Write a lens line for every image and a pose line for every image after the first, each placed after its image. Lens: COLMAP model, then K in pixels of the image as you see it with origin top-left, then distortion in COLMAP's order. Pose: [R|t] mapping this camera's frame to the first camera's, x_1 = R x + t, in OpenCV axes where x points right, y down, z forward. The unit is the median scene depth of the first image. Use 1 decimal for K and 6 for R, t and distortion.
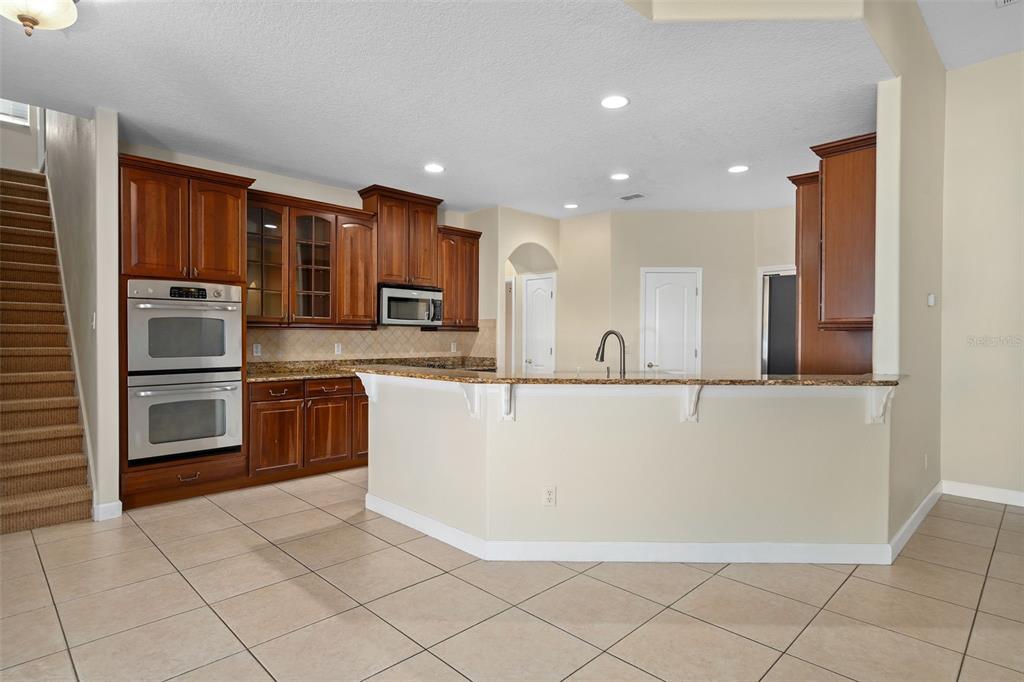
lens RADIAL K [[544.0, 0, 508.4], [0, 544.0, 342.6], [0, 0, 1]] dist [0.000773, 0.002435]
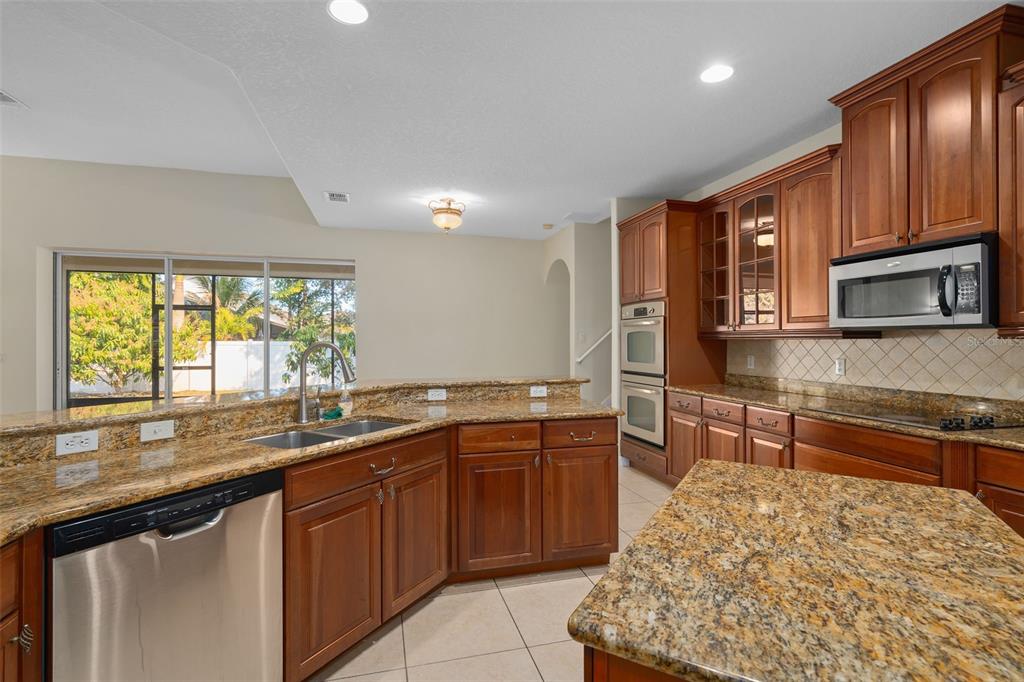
lens RADIAL K [[472.9, 0, 509.1], [0, 472.9, 339.9], [0, 0, 1]] dist [0.001169, -0.000450]
pose [[-0.490670, -0.005326, -0.871329, 0.455899], [-0.011114, 0.999938, 0.000147, -0.020311], [0.871274, 0.009756, -0.490699, 1.103524]]
